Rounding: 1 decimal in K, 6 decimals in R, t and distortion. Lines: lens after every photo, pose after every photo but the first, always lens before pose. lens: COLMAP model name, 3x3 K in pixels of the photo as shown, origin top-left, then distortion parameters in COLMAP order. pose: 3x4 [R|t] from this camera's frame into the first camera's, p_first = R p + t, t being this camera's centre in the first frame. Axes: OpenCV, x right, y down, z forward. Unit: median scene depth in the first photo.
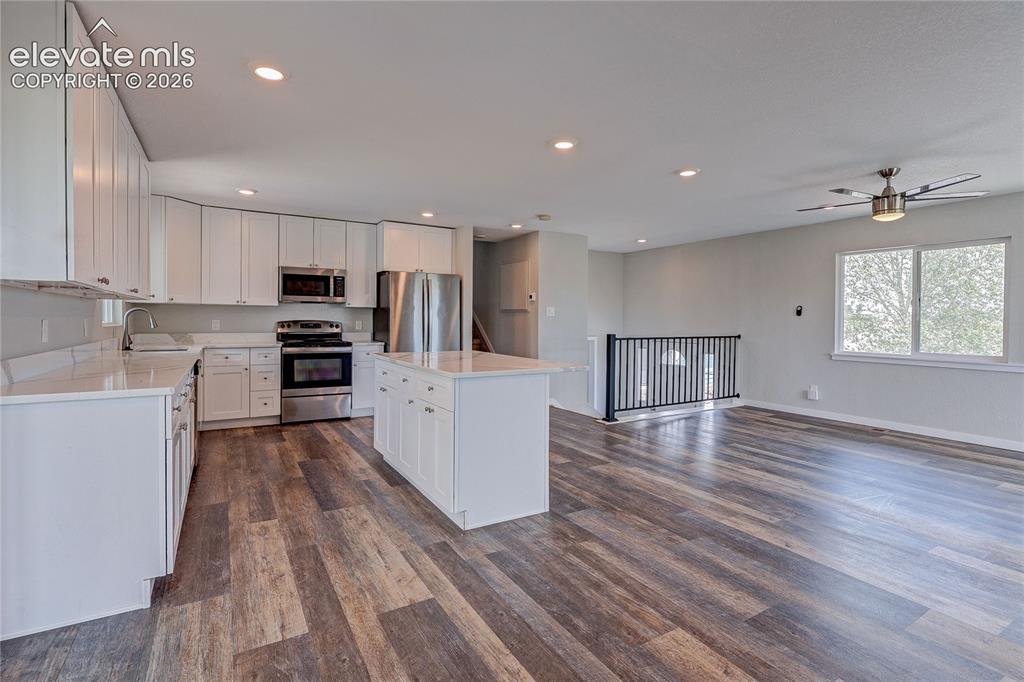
lens RADIAL K [[484.9, 0, 517.0], [0, 484.9, 326.2], [0, 0, 1]] dist [0.001296, 0.000415]
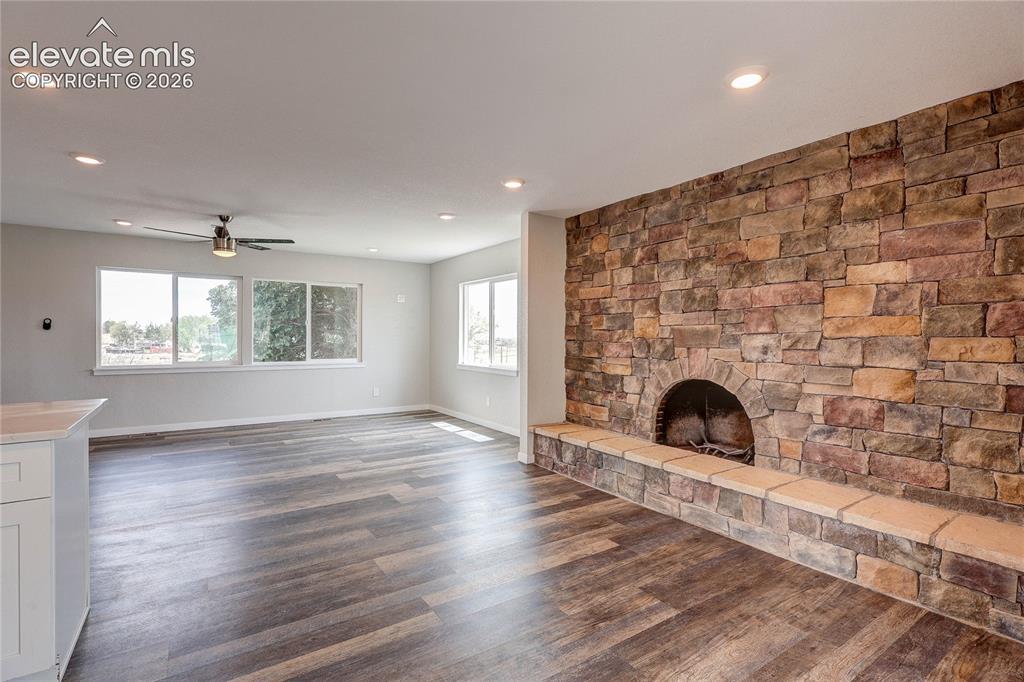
lens RADIAL K [[475.3, 0, 512.0], [0, 475.3, 341.0], [0, 0, 1]] dist [-0.008514, -0.000600]
pose [[-0.050460, -0.014891, 0.998615, -0.556965], [0.008194, 0.999849, 0.015323, -0.012941], [-0.998692, 0.008956, -0.050330, 0.356154]]
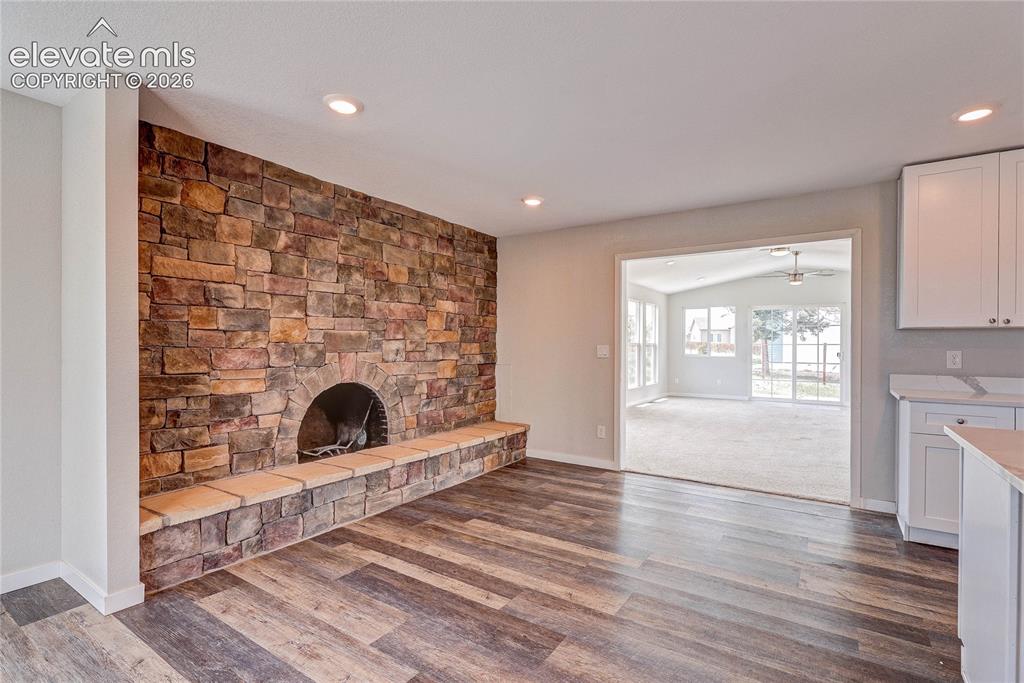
lens RADIAL K [[479.4, 0, 517.6], [0, 479.4, 345.7], [0, 0, 1]] dist [-0.003813, 0.000638]
pose [[-0.903379, -0.012209, -0.428669, 0.556103], [-0.018550, 0.999772, 0.010618, -0.012416], [0.428442, 0.017544, -0.903399, 1.030101]]
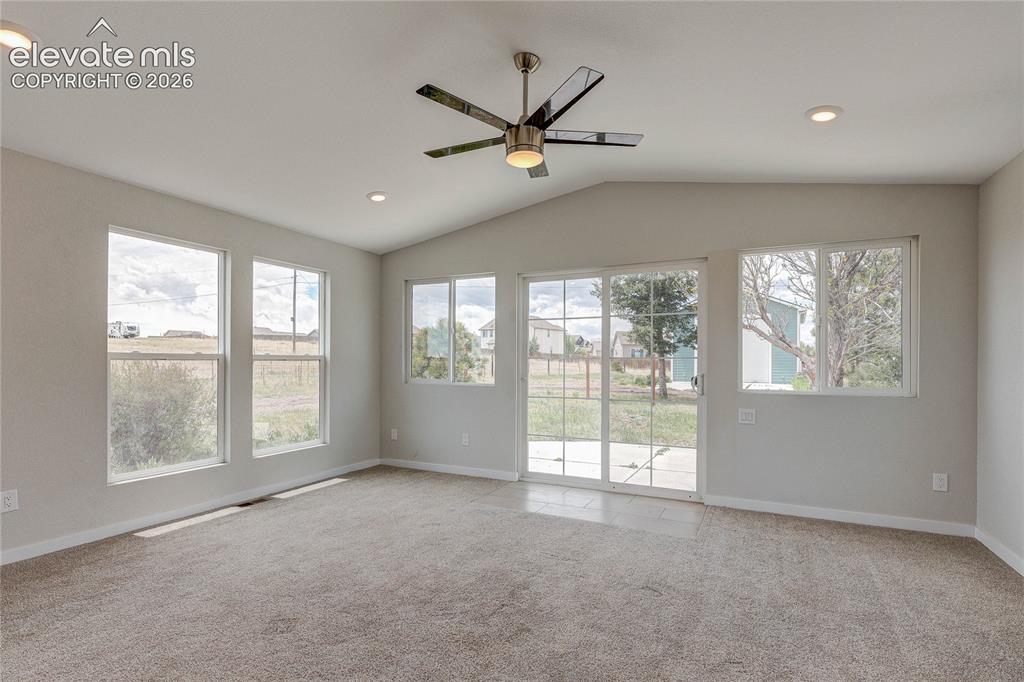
lens RADIAL K [[495.3, 0, 514.5], [0, 495.3, 360.9], [0, 0, 1]] dist [-0.002987, -0.000445]
pose [[-0.842133, -0.014445, -0.539076, -1.281221], [-0.021988, 0.999730, 0.007561, -0.019229], [0.538821, 0.018220, -0.842223, 0.106670]]
